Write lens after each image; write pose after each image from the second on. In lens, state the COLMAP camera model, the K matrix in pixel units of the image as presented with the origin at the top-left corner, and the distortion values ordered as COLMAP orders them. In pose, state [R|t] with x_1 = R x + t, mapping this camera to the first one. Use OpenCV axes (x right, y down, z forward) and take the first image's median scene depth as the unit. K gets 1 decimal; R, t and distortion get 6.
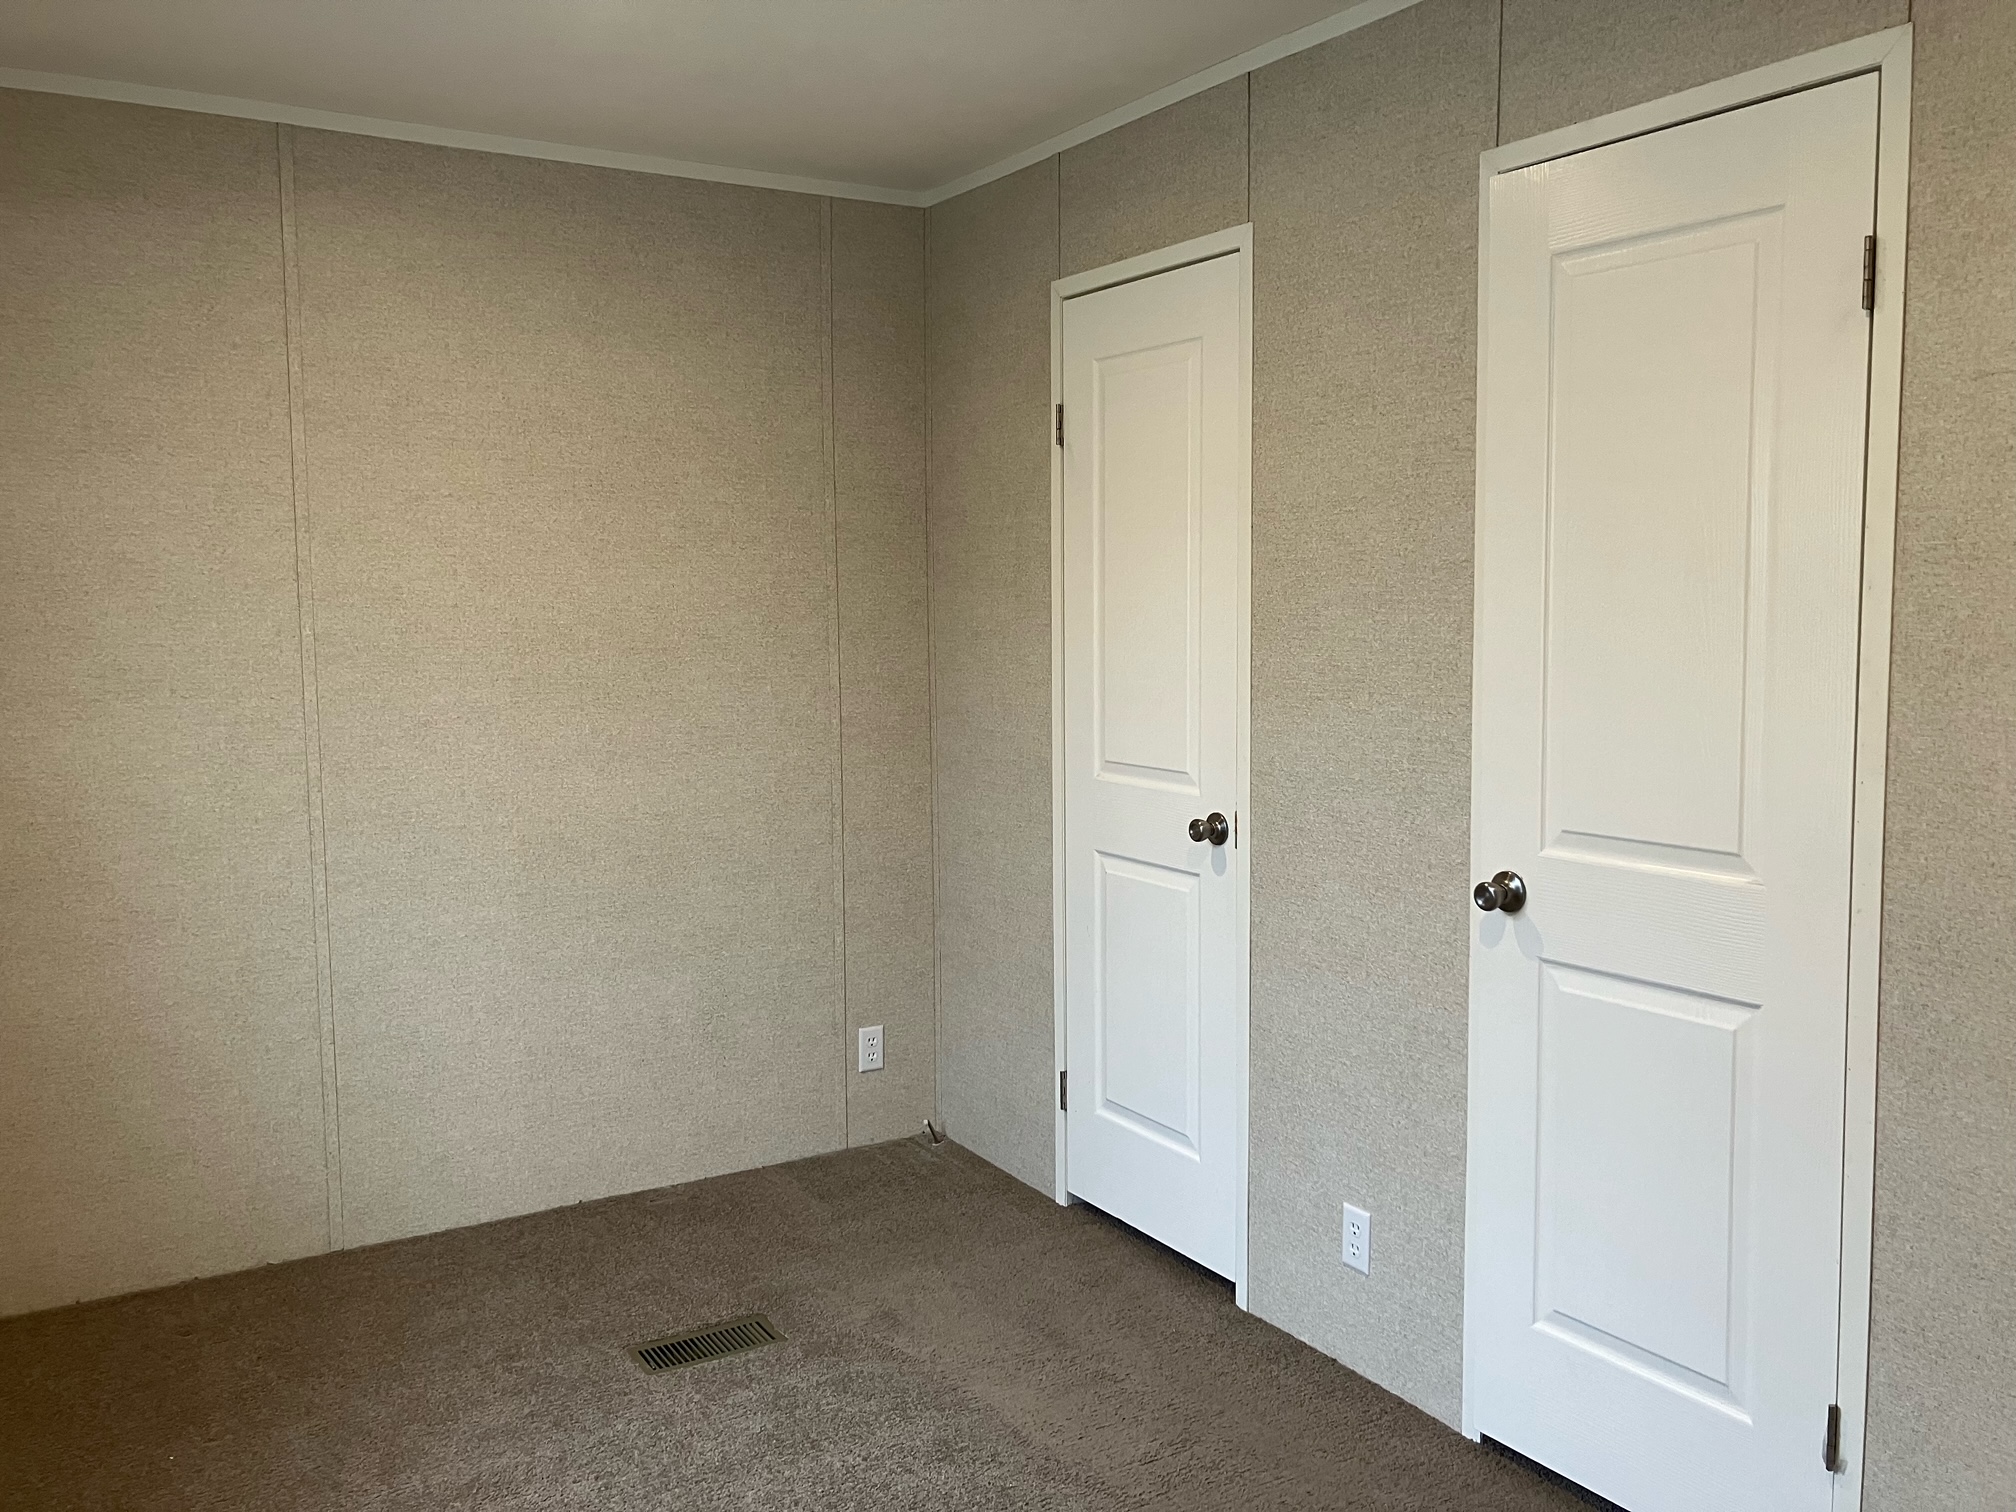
lens RADIAL K [[1651.2, 0, 1012.3], [0, 1651.2, 744.9], [0, 0, 1]] dist [0.011668, 0.002133]
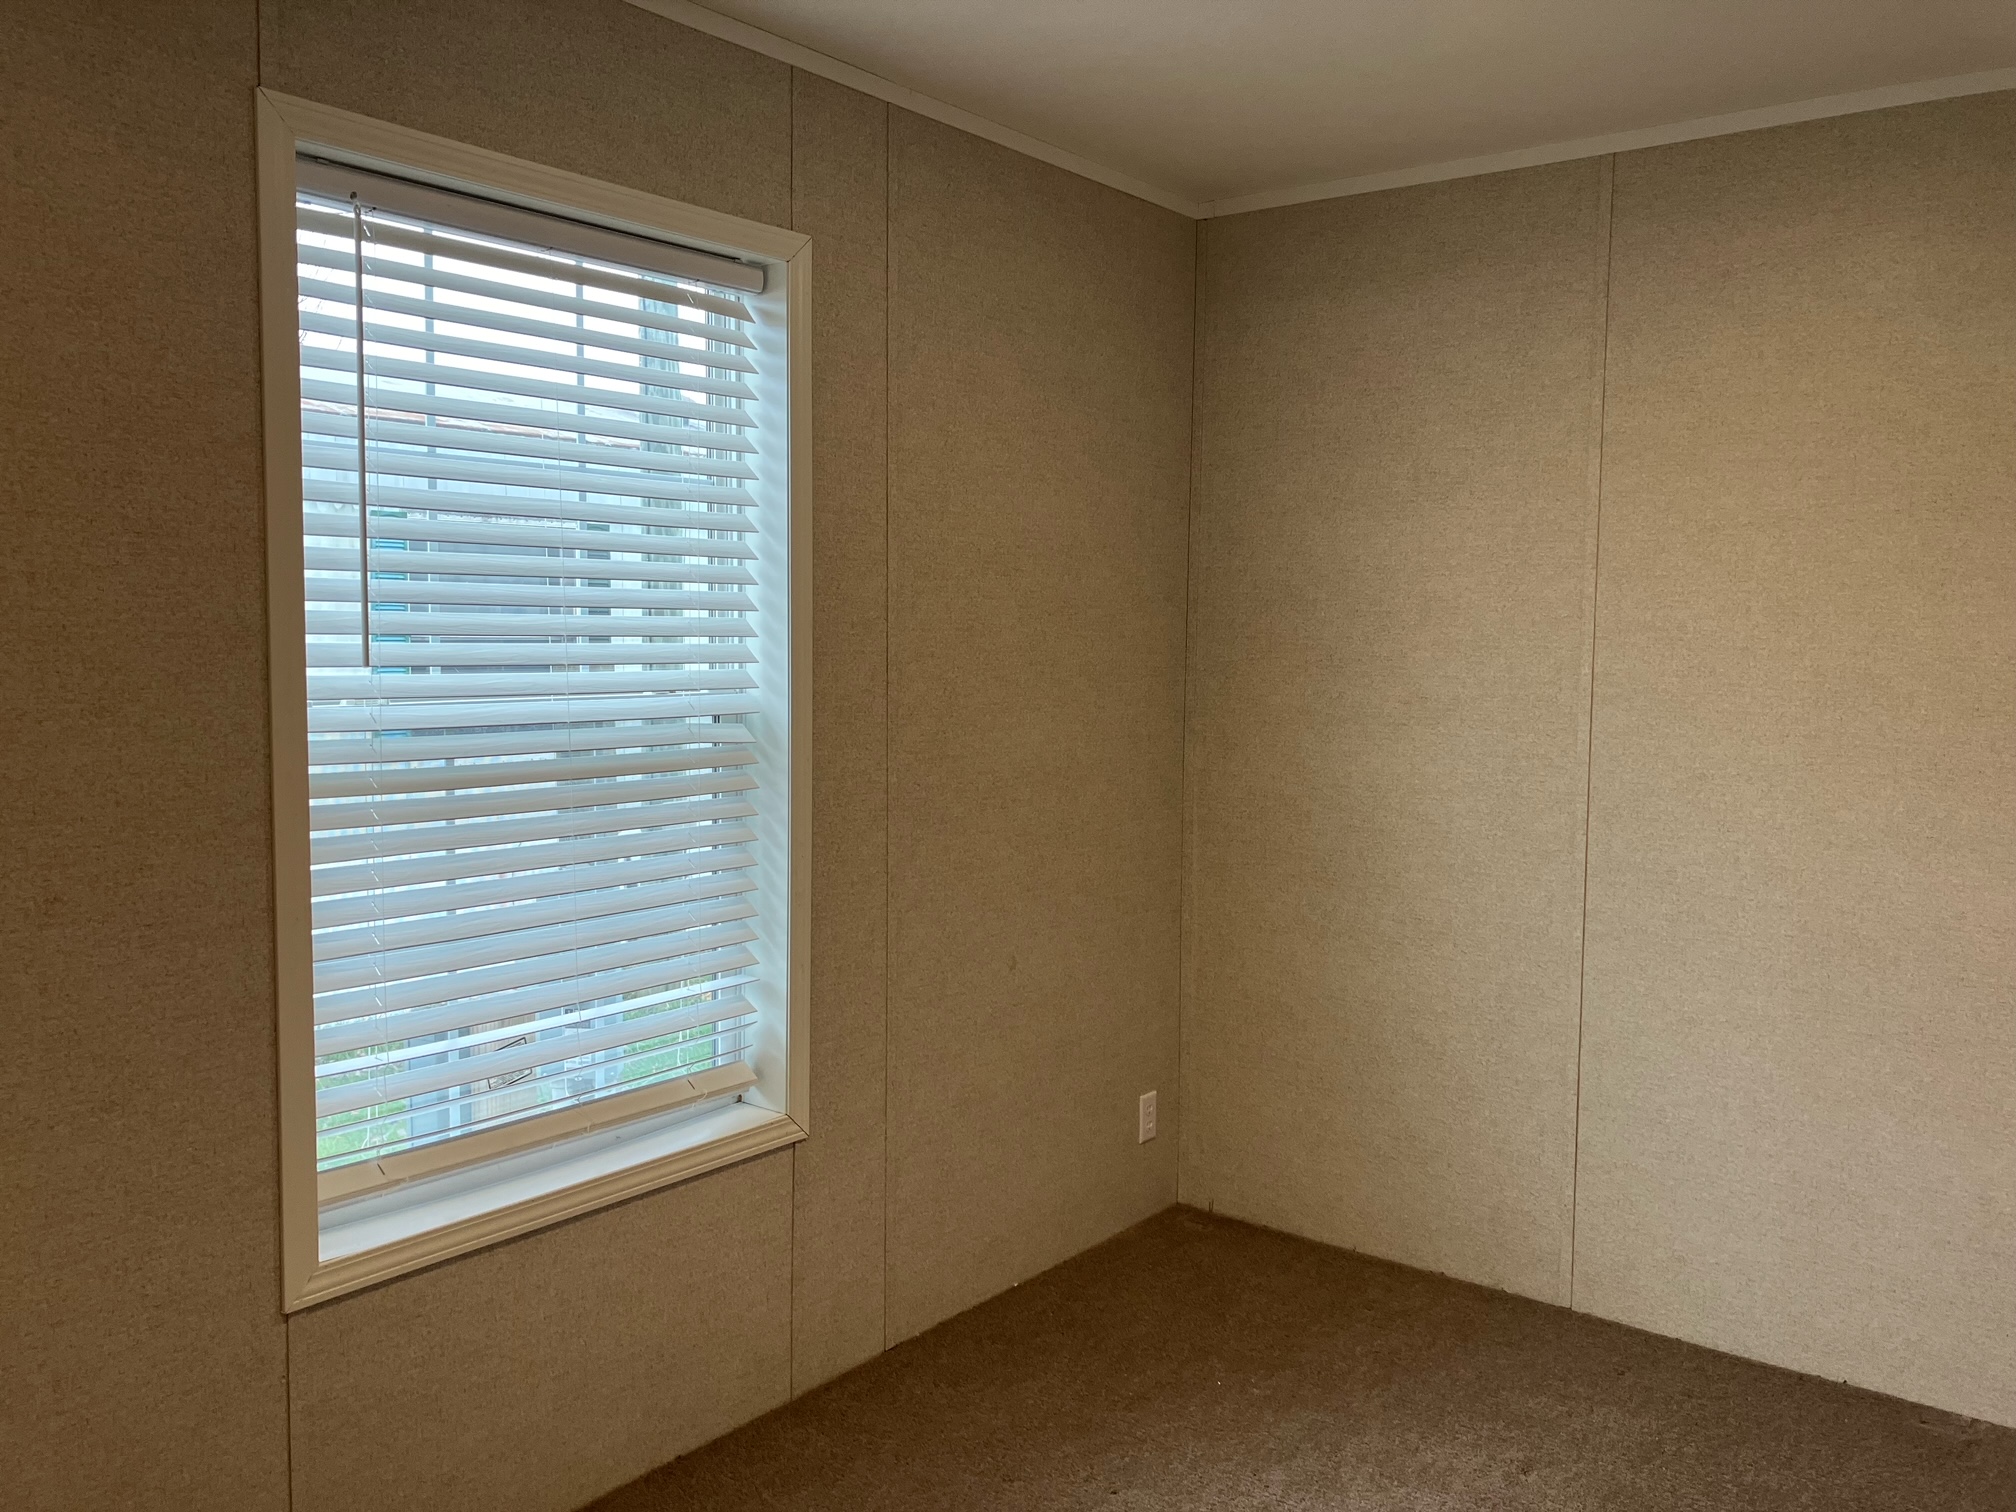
lens RADIAL K [[1651.2, 0, 1012.3], [0, 1651.2, 744.9], [0, 0, 1]] dist [0.011668, 0.002133]
pose [[0.352512, 0.082344, -0.932177, 0.361781], [-0.097983, 0.993894, 0.050743, -0.040317], [0.930664, 0.073450, 0.358428, 0.331909]]
